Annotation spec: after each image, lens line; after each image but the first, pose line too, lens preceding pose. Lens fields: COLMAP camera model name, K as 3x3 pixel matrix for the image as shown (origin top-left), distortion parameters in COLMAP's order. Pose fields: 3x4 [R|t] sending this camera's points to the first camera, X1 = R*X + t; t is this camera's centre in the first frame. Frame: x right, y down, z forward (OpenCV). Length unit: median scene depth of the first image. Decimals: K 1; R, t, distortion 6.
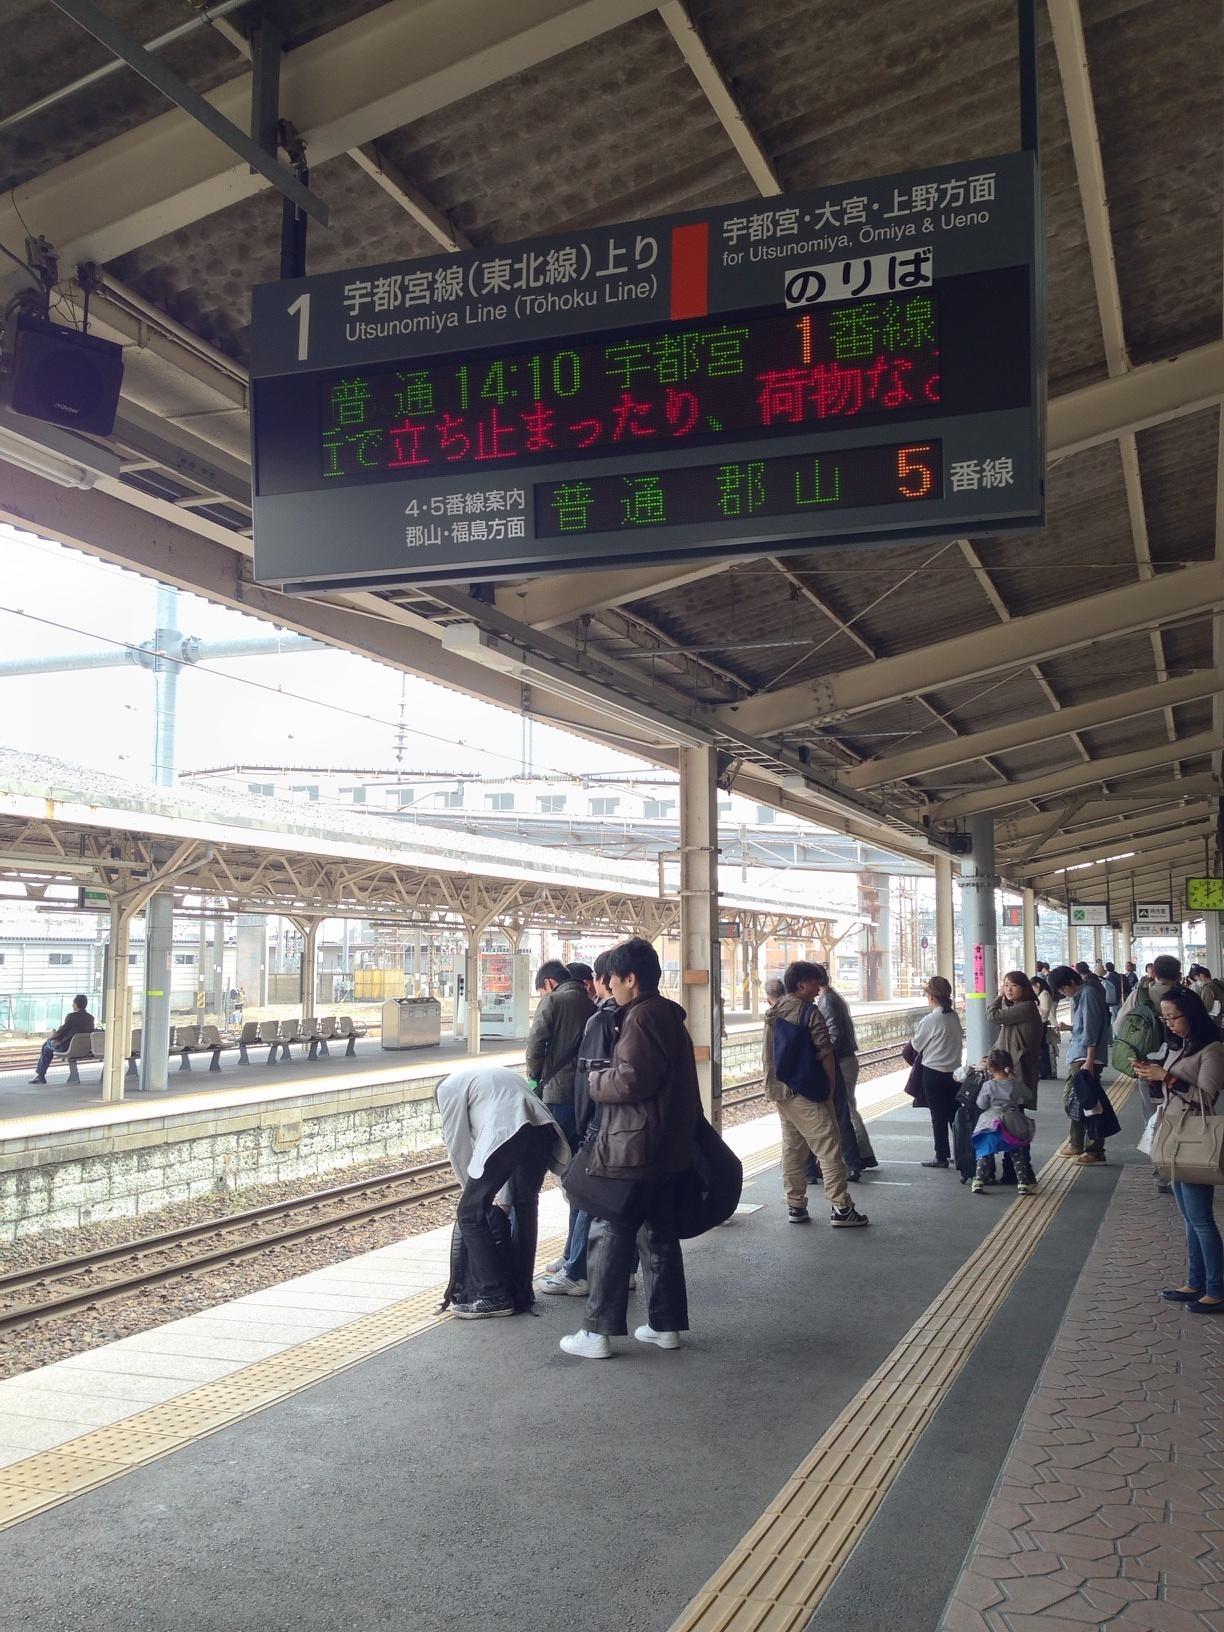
lens RADIAL K [[1511.8, 0, 607.3], [0, 1511.8, 816.1], [0, 0, 1]] dist [0.019795, 0.000000]
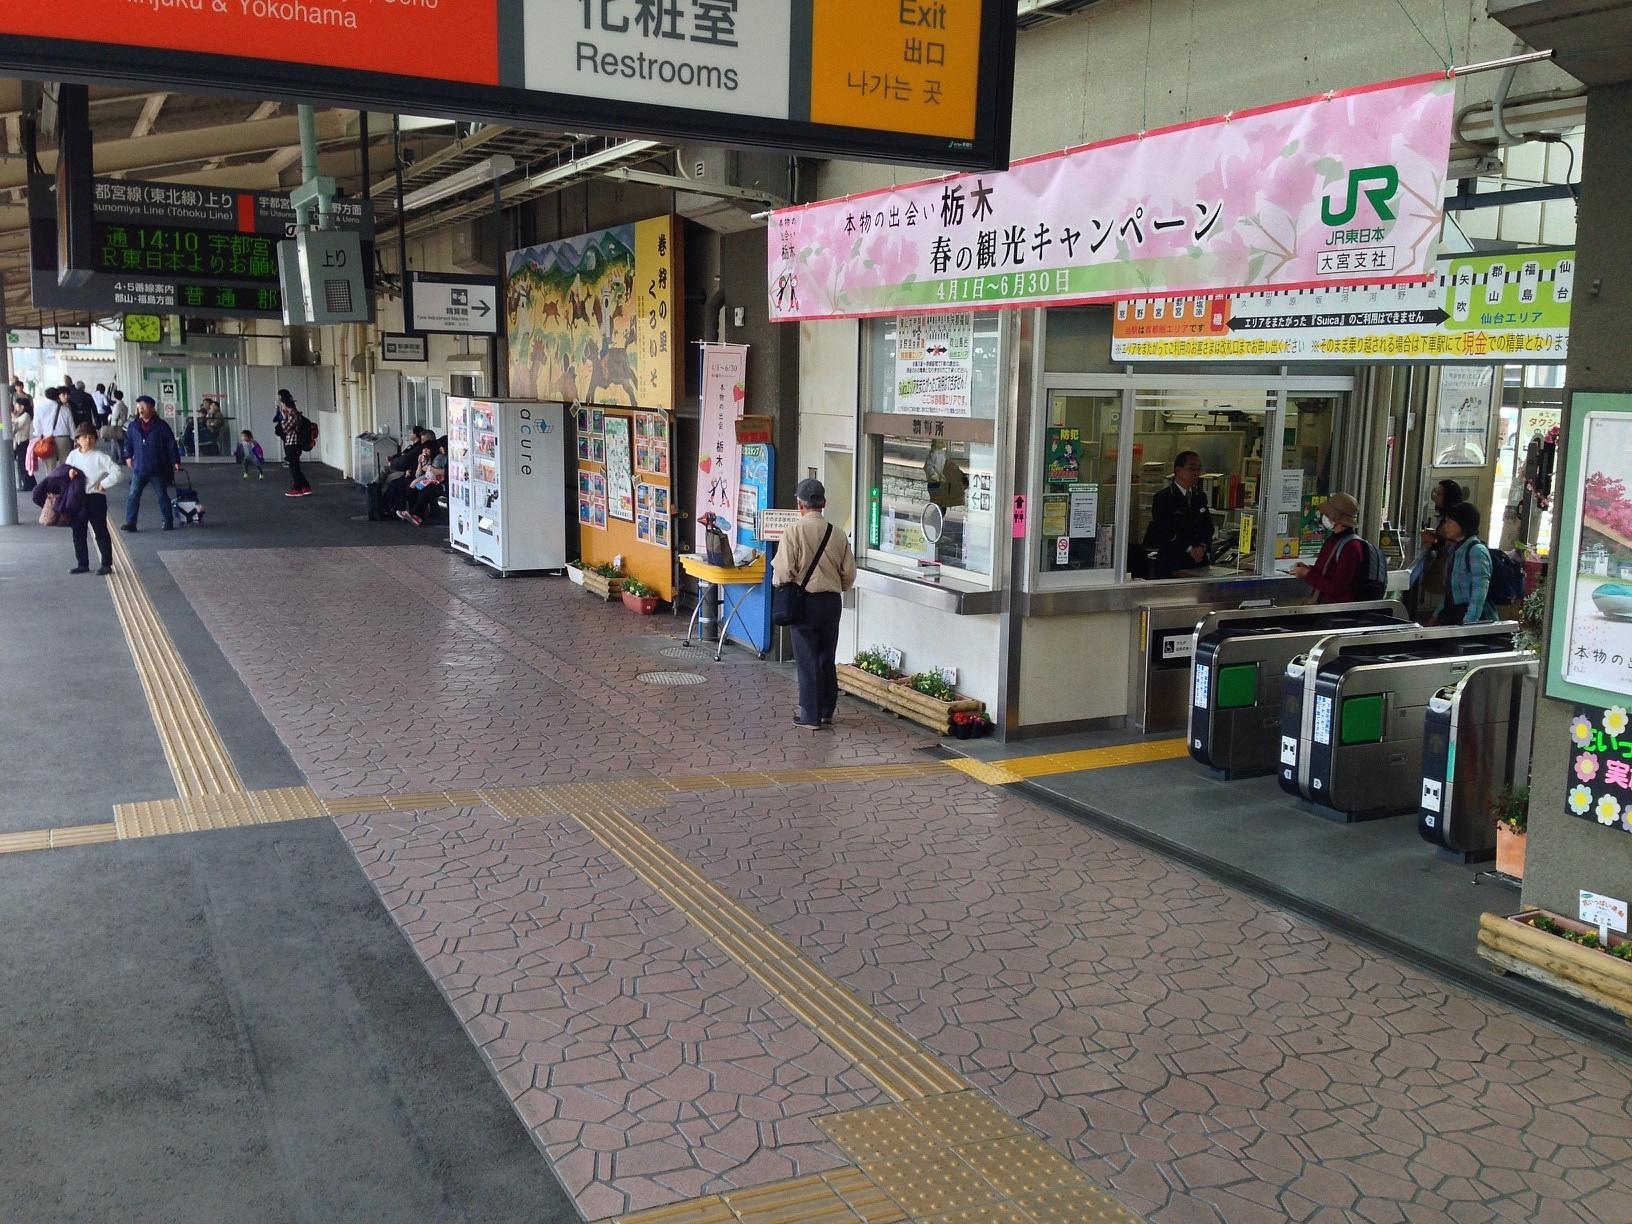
lens RADIAL K [[1511.8, 0, 812.9], [0, 1511.8, 615.6], [0, 0, 1]] dist [0.019795, 0.000000]
pose [[0.660760, -0.105540, 0.743140, -1.297878], [-0.079609, 0.974627, 0.209199, -0.295828], [-0.746363, -0.197391, 0.635593, -1.527779]]
